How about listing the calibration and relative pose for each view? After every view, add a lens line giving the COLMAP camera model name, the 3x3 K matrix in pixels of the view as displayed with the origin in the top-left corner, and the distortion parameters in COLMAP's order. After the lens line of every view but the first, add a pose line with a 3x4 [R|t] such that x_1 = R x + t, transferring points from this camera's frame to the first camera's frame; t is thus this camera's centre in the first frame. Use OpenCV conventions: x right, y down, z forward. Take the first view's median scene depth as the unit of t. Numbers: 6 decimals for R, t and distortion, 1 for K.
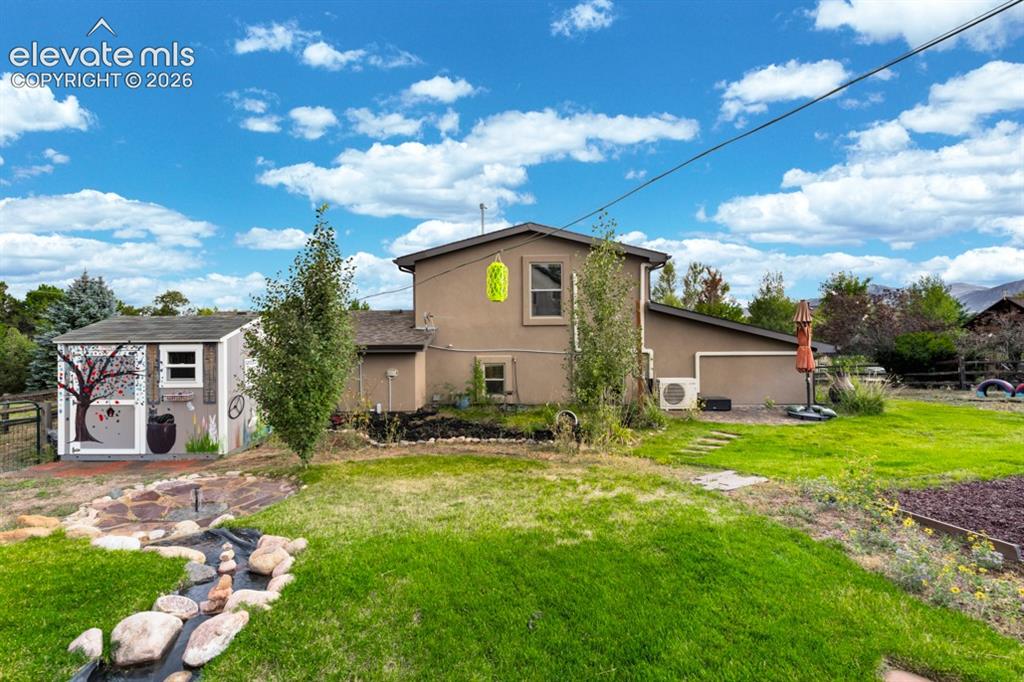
lens RADIAL K [[448.9, 0, 511.8], [0, 448.9, 331.2], [0, 0, 1]] dist [-0.001306, -0.000140]
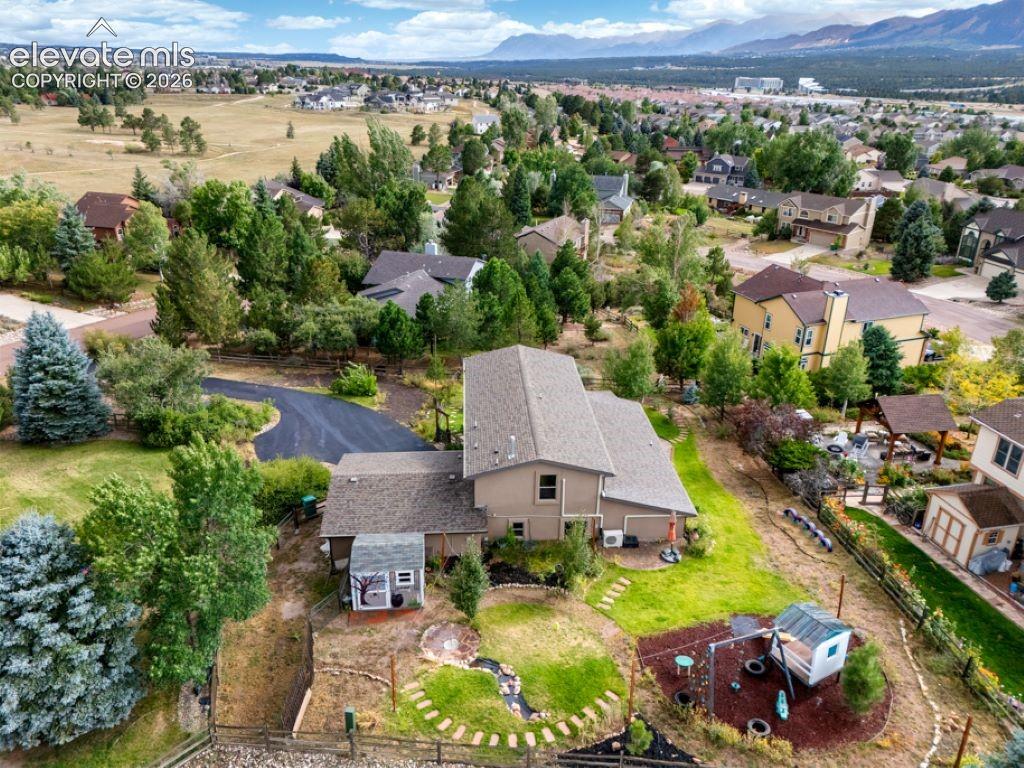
lens RADIAL K [[726.2, 0, 508.7], [0, 726.2, 379.4], [0, 0, 1]] dist [0.043925, 0.000184]
pose [[0.993999, -0.028018, 0.105744, -0.364287], [-0.015694, 0.920120, 0.391322, -1.583586], [-0.108262, -0.390633, 0.914158, -1.444559]]
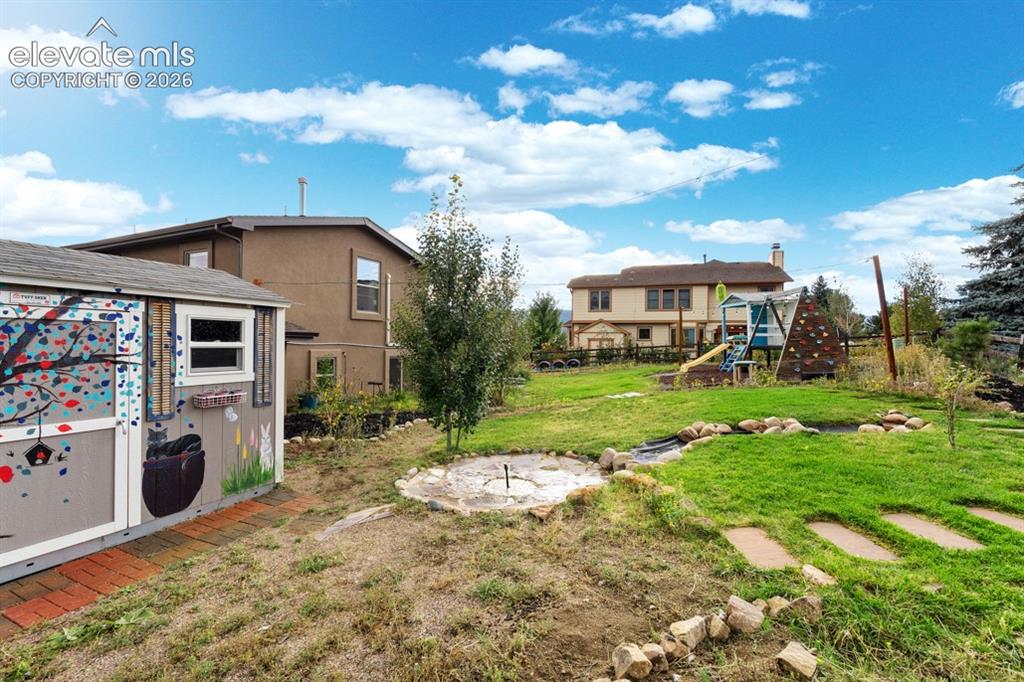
lens RADIAL K [[448.9, 0, 507.4], [0, 448.9, 348.2], [0, 0, 1]] dist [-0.001306, -0.000140]
pose [[0.402051, 0.004246, 0.915608, -0.714203], [-0.000705, 0.999990, -0.004327, 0.054073], [-0.915617, 0.001094, 0.402050, 0.282971]]
